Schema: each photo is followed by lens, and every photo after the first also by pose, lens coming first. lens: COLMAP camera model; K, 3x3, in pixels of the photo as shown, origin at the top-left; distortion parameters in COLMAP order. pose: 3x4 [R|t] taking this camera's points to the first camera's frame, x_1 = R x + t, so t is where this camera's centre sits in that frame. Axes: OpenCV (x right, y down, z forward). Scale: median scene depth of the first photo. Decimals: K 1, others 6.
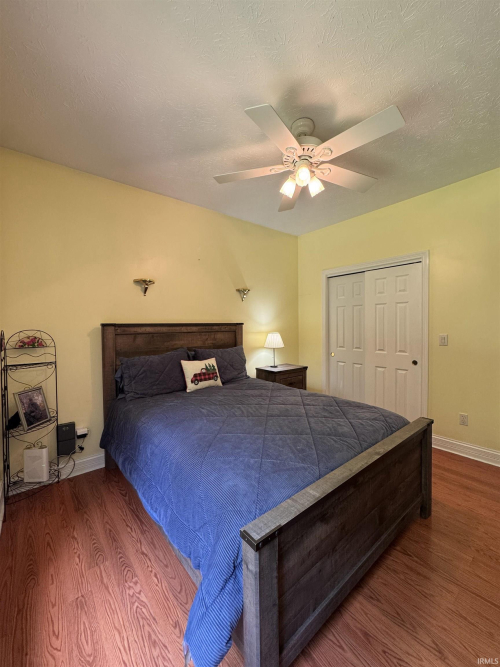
lens RADIAL K [[266.3, 0, 249.2], [0, 266.3, 337.0], [0, 0, 1]] dist [-0.000391, -0.000063]
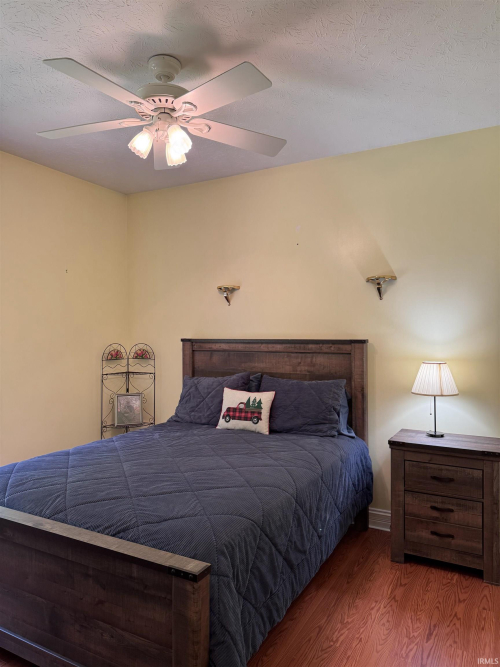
lens RADIAL K [[456.6, 0, 248.8], [0, 456.6, 330.5], [0, 0, 1]] dist [0.007973, -0.003361]
pose [[0.399362, 0.003665, -0.916786, 0.954235], [-0.045533, 0.998837, -0.015842, -0.057859], [0.915662, 0.048071, 0.399064, 0.502893]]
